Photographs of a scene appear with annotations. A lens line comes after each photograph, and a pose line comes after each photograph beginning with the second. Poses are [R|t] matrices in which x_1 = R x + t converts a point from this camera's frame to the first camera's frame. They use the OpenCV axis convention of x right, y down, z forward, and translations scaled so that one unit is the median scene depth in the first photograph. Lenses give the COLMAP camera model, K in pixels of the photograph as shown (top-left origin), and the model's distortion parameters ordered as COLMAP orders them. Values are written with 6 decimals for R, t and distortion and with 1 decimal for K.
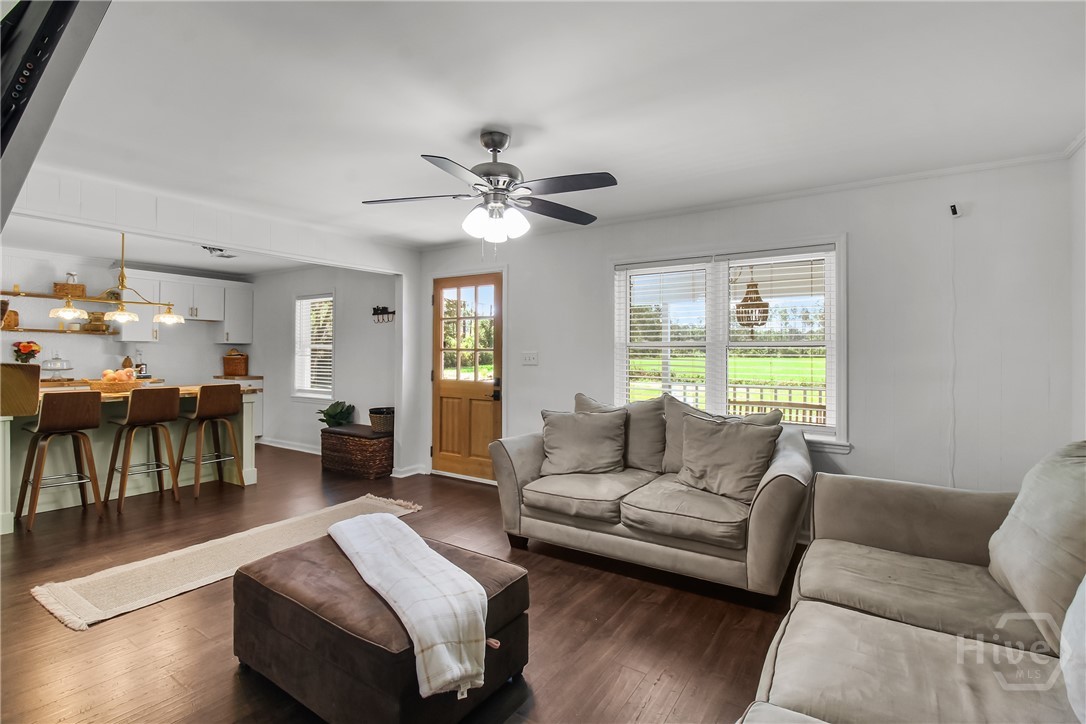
lens RADIAL K [[511.3, 0, 541.7], [0, 511.3, 346.4], [0, 0, 1]] dist [0.001218, -0.013265]
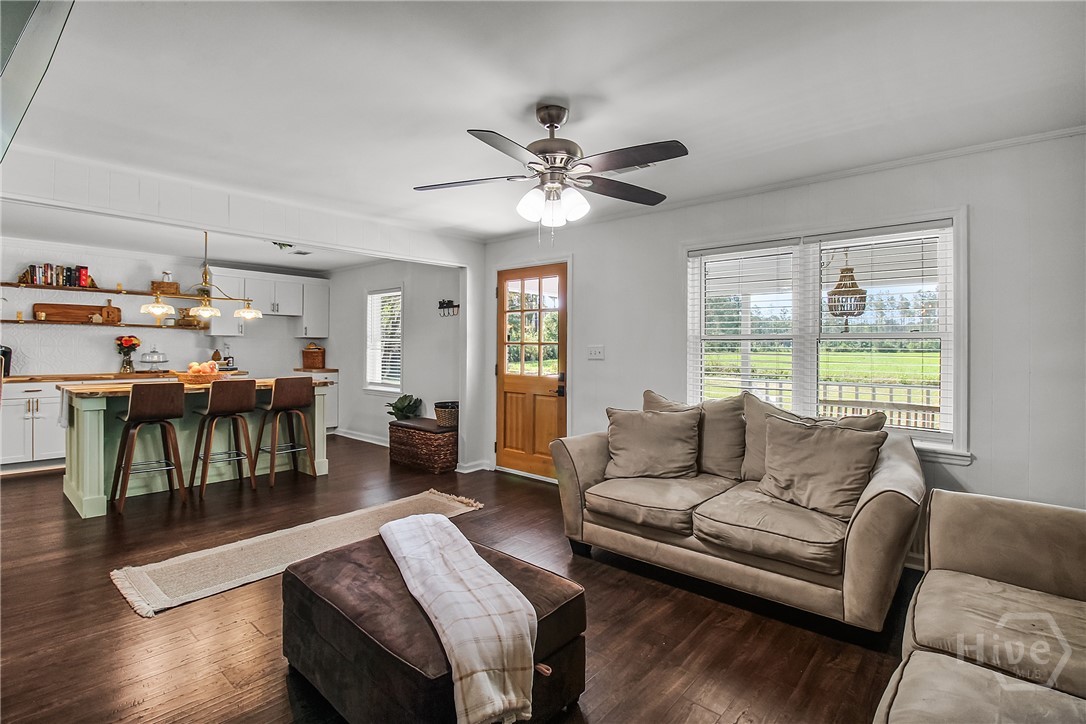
lens RADIAL K [[513.9, 0, 543.5], [0, 513.9, 343.4], [0, 0, 1]] dist [0.001256, -0.013706]
pose [[0.990637, -0.000114, -0.136519, 0.015632], [0.000864, 0.999985, 0.005438, 0.002224], [0.136517, -0.005505, 0.990622, 0.063845]]
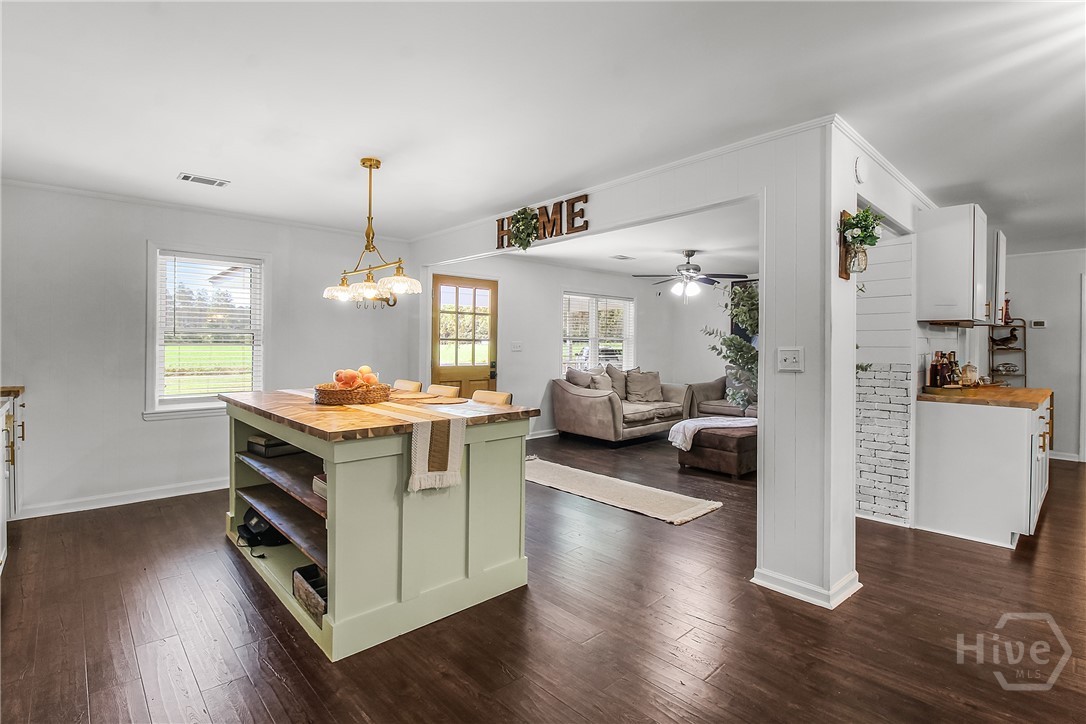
lens RADIAL K [[507.0, 0, 550.7], [0, 507.0, 344.1], [0, 0, 1]] dist [0.000127, -0.000043]
pose [[0.252452, -0.001733, 0.967608, -1.960405], [-0.019224, 0.999792, 0.006806, 0.008044], [-0.967418, -0.020320, 0.252366, 0.802826]]
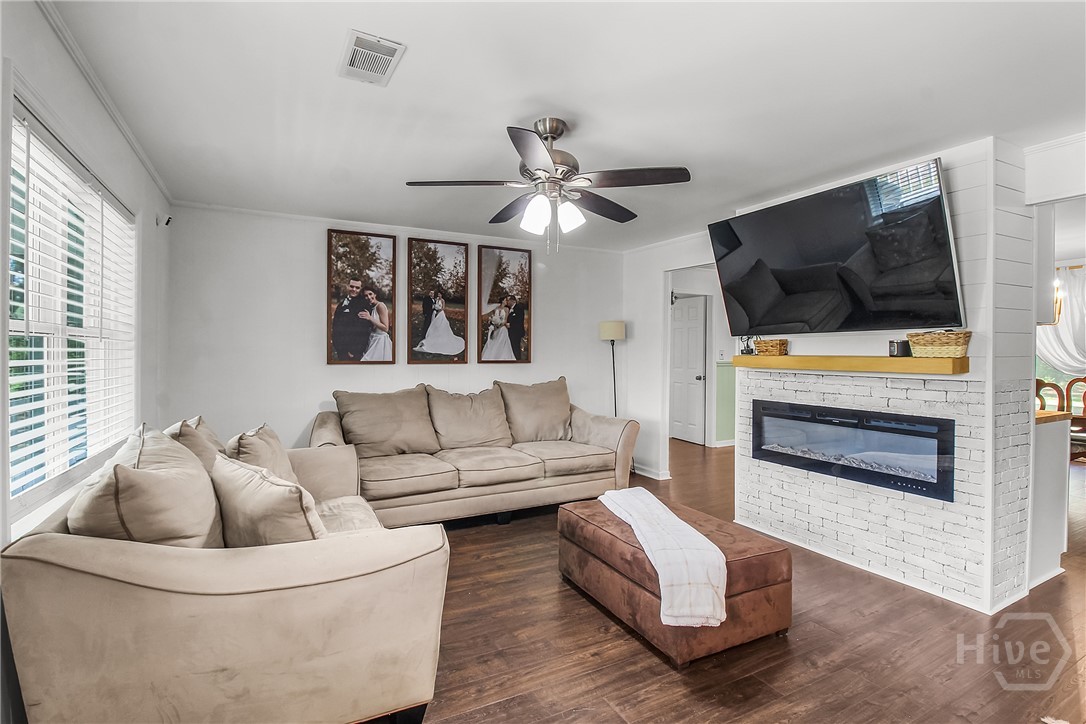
lens RADIAL K [[523.0, 0, 540.9], [0, 523.0, 356.1], [0, 0, 1]] dist [0.000777, -0.014540]
pose [[-0.861561, -0.012239, 0.507507, -0.444551], [-0.014098, 0.999901, 0.000181, 0.017726], [-0.507458, -0.006999, -0.861648, 1.456396]]
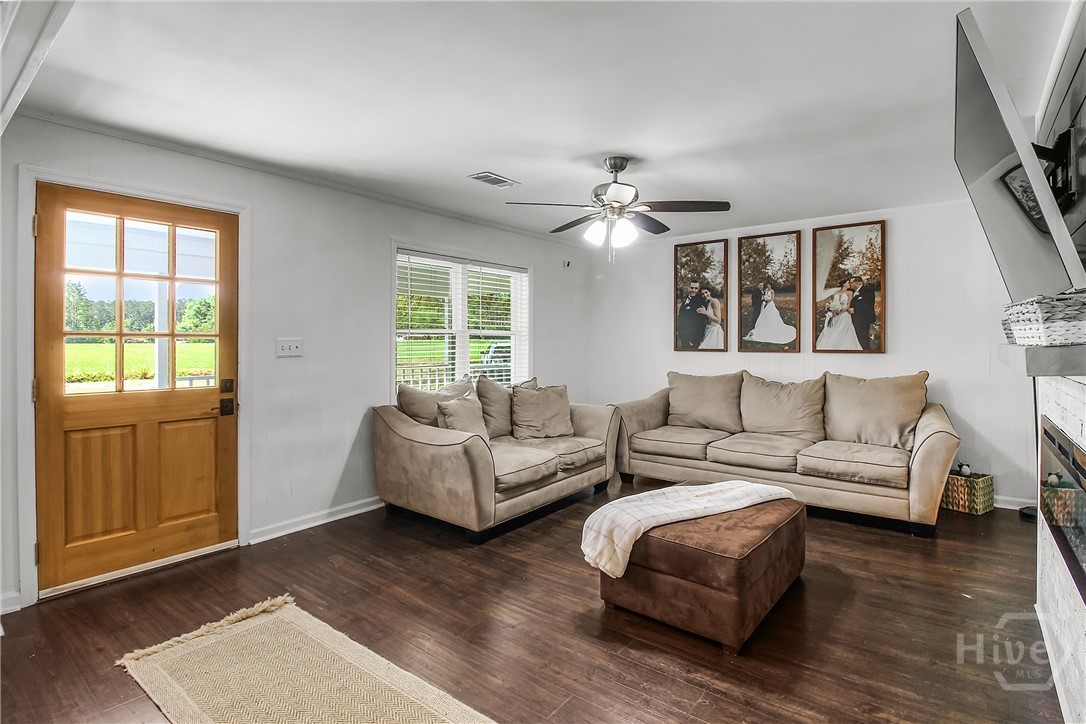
lens RADIAL K [[524.7, 0, 546.7], [0, 524.7, 343.5], [0, 0, 1]] dist [-0.001539, -0.000774]
pose [[0.101792, -0.008697, 0.994768, -1.051568], [-0.010606, 0.999895, 0.009827, 0.009538], [-0.994749, -0.011550, 0.101689, 0.814620]]
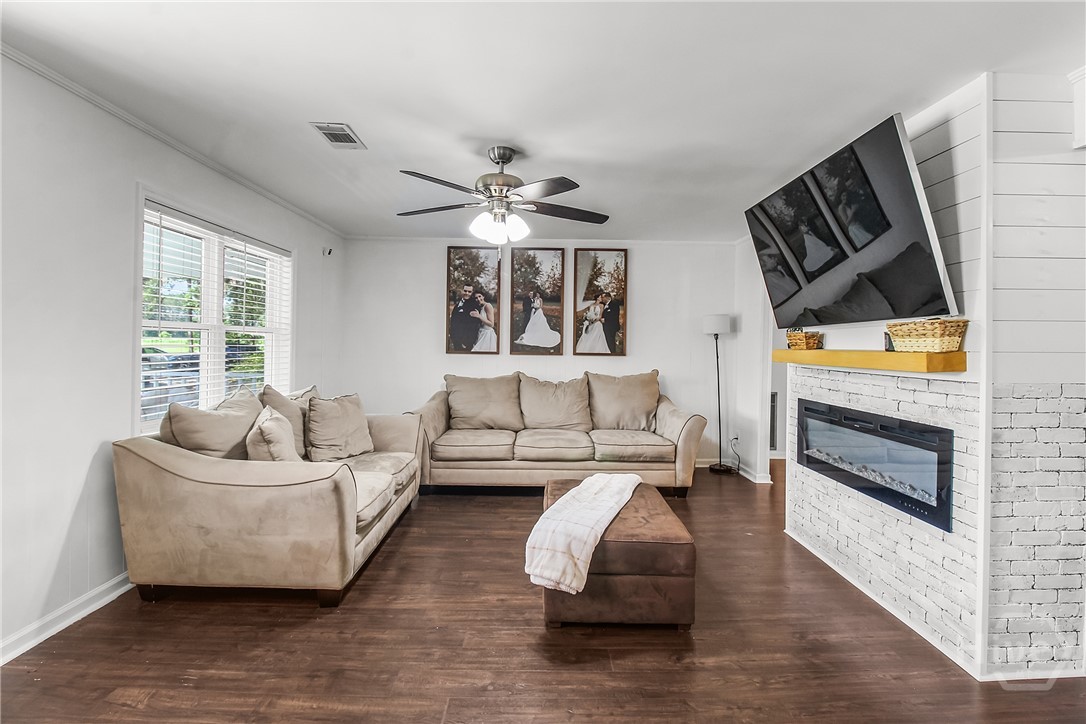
lens RADIAL K [[511.3, 0, 541.7], [0, 511.3, 346.4], [0, 0, 1]] dist [0.001218, -0.013265]
pose [[-0.536585, -0.013178, 0.843743, -0.857731], [-0.025296, 0.999680, -0.000474, 0.016512], [-0.843467, -0.021597, -0.536747, 1.203560]]
